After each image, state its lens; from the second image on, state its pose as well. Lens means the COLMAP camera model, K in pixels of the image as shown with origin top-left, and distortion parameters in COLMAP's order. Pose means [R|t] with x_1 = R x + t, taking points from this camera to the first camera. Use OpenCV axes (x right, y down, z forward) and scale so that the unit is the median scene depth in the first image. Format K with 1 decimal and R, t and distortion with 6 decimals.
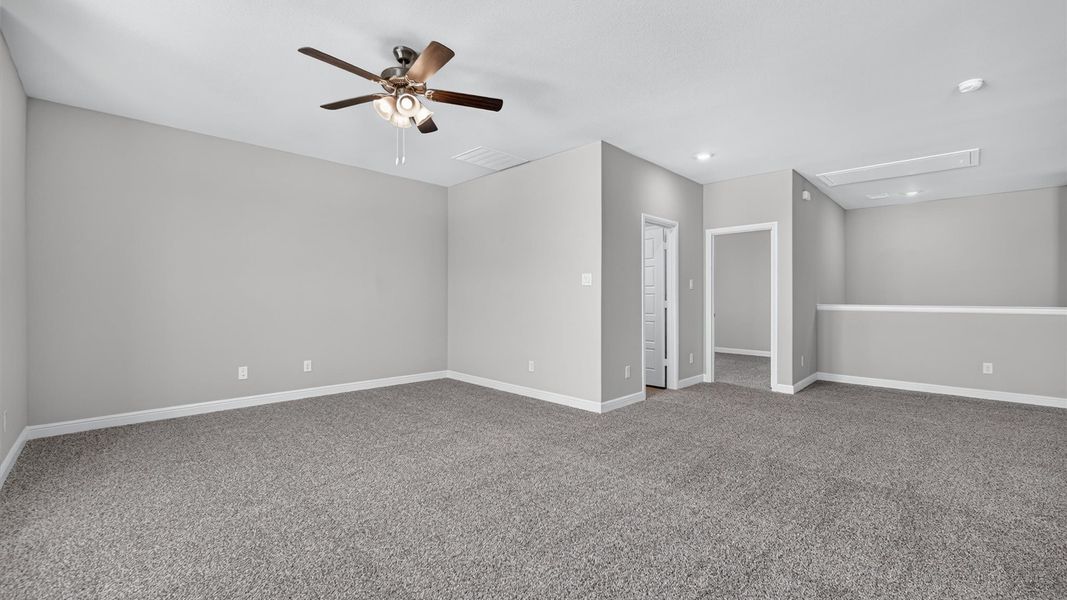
lens RADIAL K [[425.7, 0, 537.1], [0, 425.7, 299.4], [0, 0, 1]] dist [-0.003041, -0.000305]
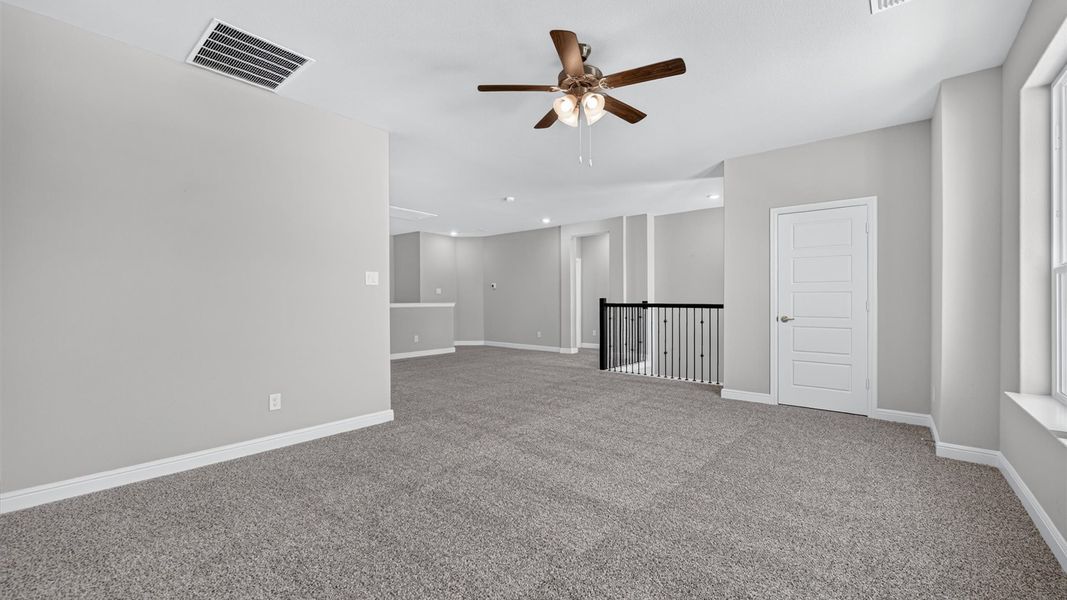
lens RADIAL K [[425.7, 0, 537.1], [0, 425.7, 299.4], [0, 0, 1]] dist [-0.003041, -0.000305]
pose [[-0.074305, -0.004946, 0.997223, -0.991807], [0.004725, 0.999975, 0.005312, -0.008312], [-0.997224, 0.005106, -0.074280, 0.894238]]
